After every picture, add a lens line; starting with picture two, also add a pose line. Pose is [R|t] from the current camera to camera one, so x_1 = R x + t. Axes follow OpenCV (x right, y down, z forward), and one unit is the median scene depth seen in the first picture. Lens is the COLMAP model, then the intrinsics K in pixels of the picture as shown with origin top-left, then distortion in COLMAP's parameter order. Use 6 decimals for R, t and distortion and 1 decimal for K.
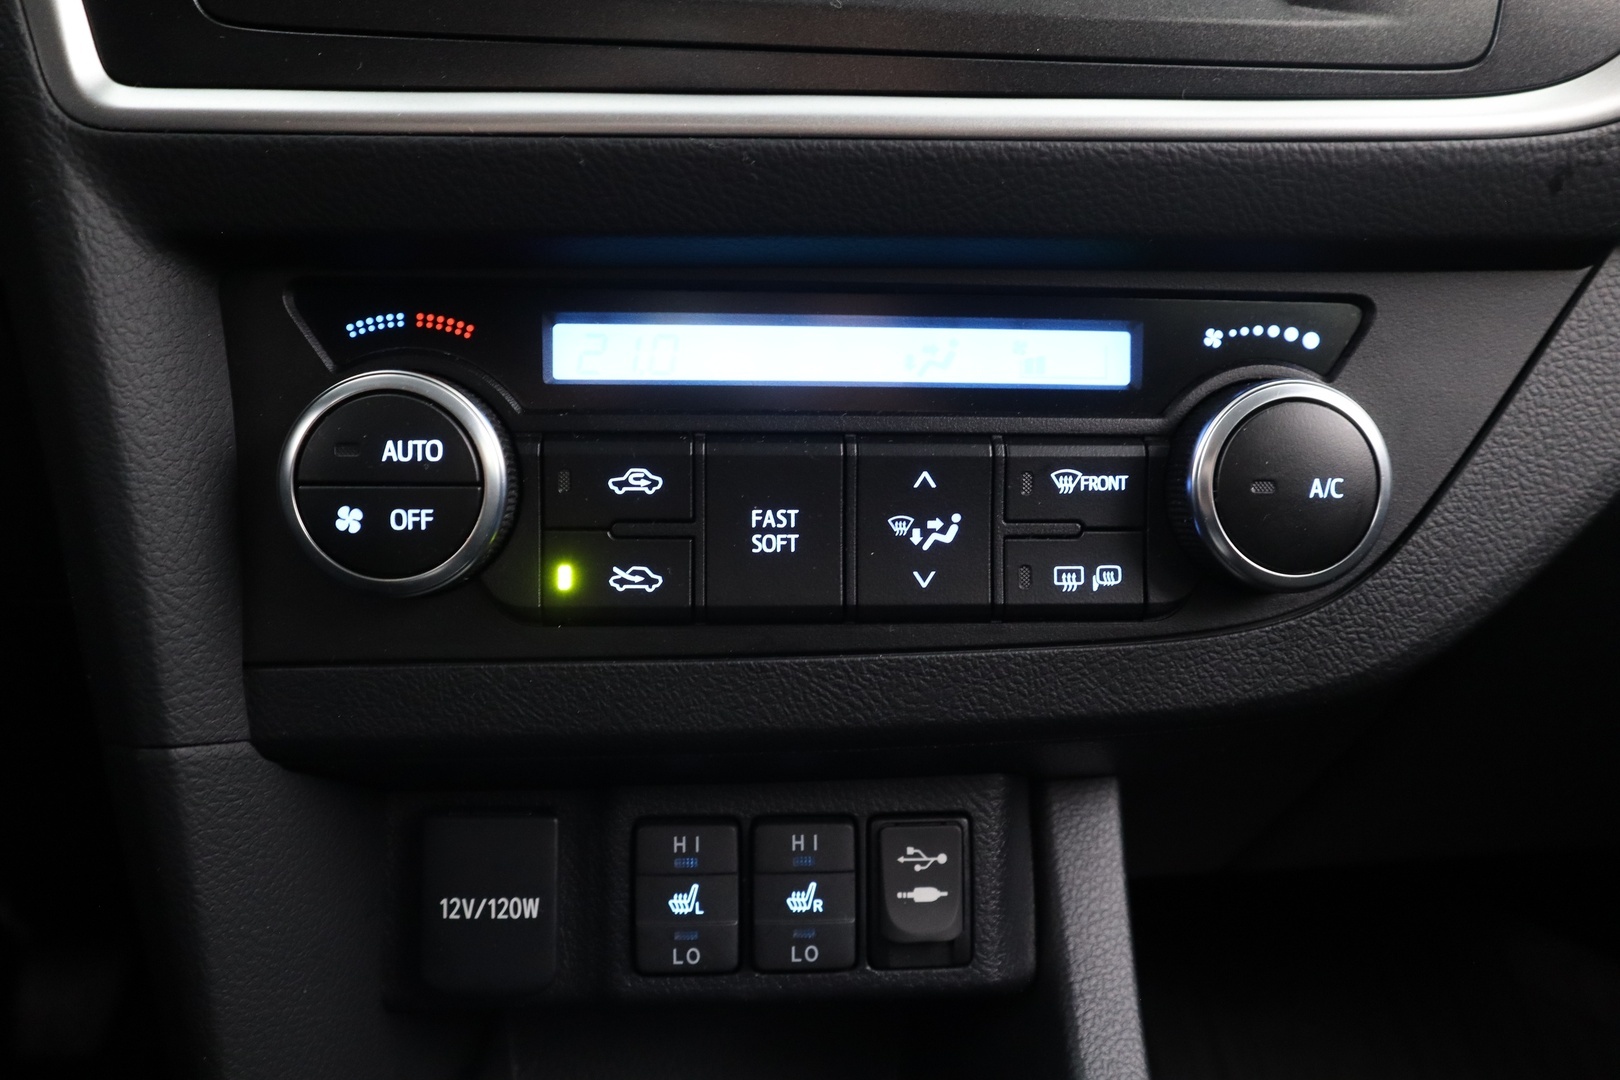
lens RADIAL K [[1270.2, 0, 803.5], [0, 1270.2, 541.4], [0, 0, 1]] dist [-0.030306, 0.003287]
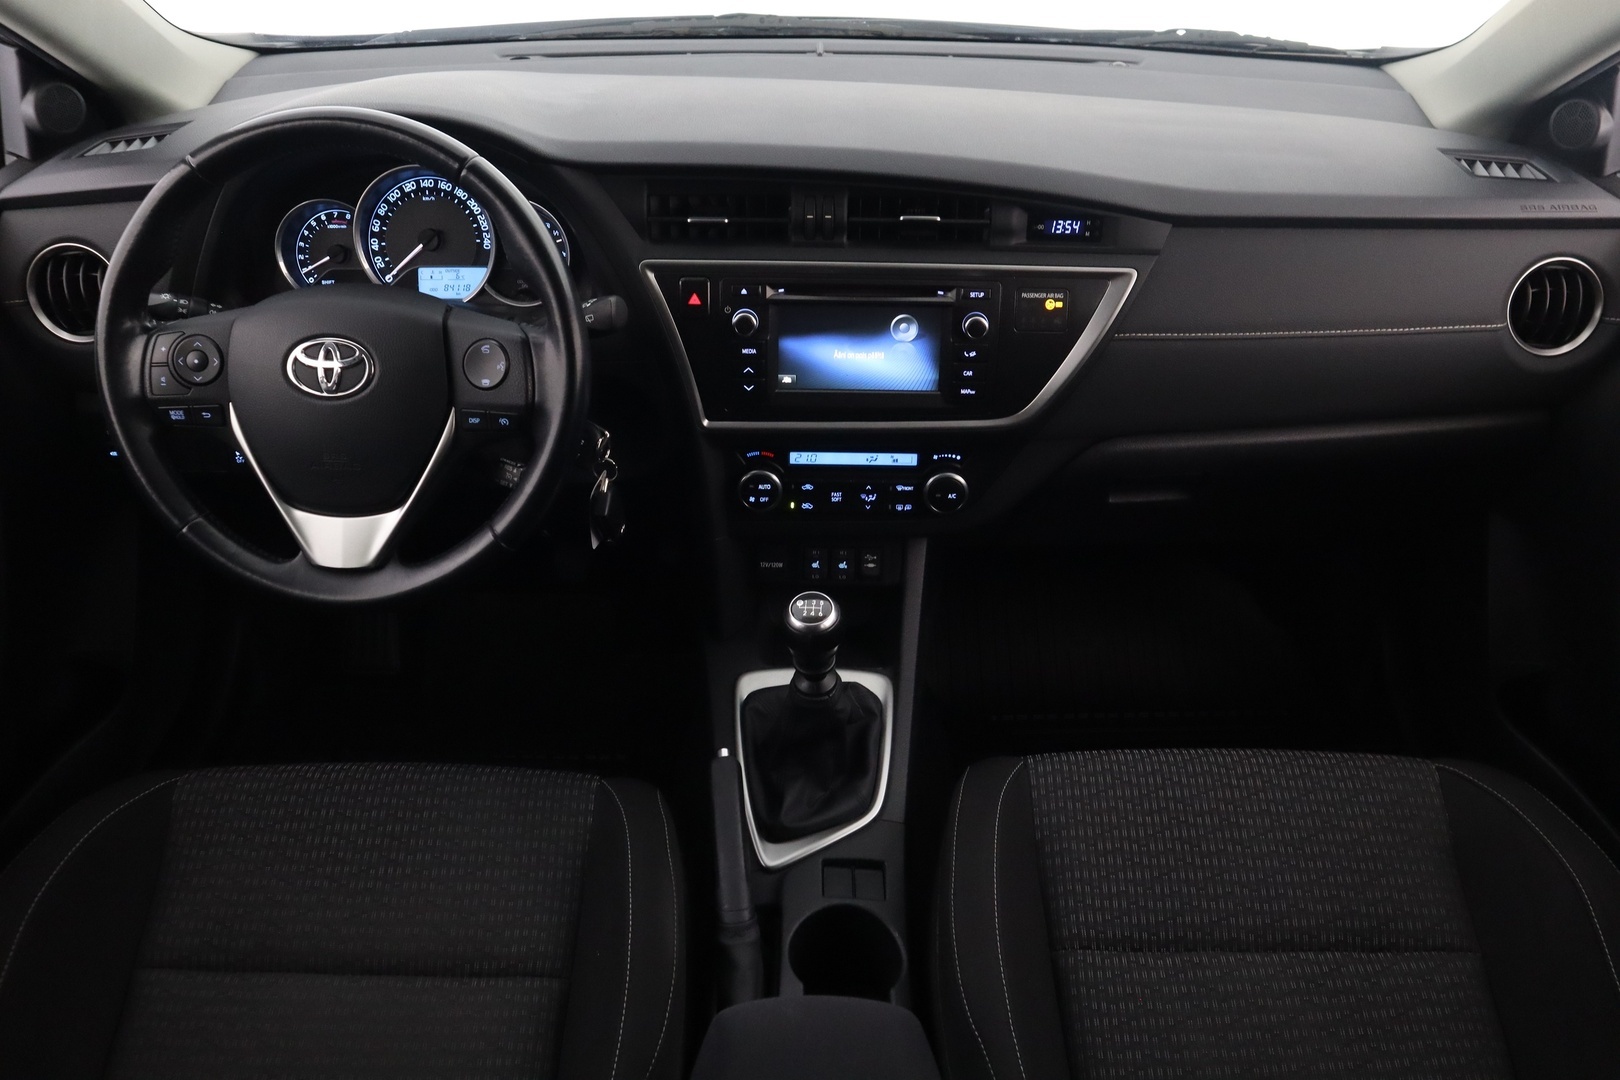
lens RADIAL K [[1287.0, 0, 809.1], [0, 1287.0, 540.8], [0, 0, 1]] dist [-0.044948, 0.008520]
pose [[0.995974, 0.046221, -0.076812, 0.248400], [-0.015857, 0.934156, 0.356513, -1.541511], [0.088232, -0.353860, 0.931127, -3.481674]]
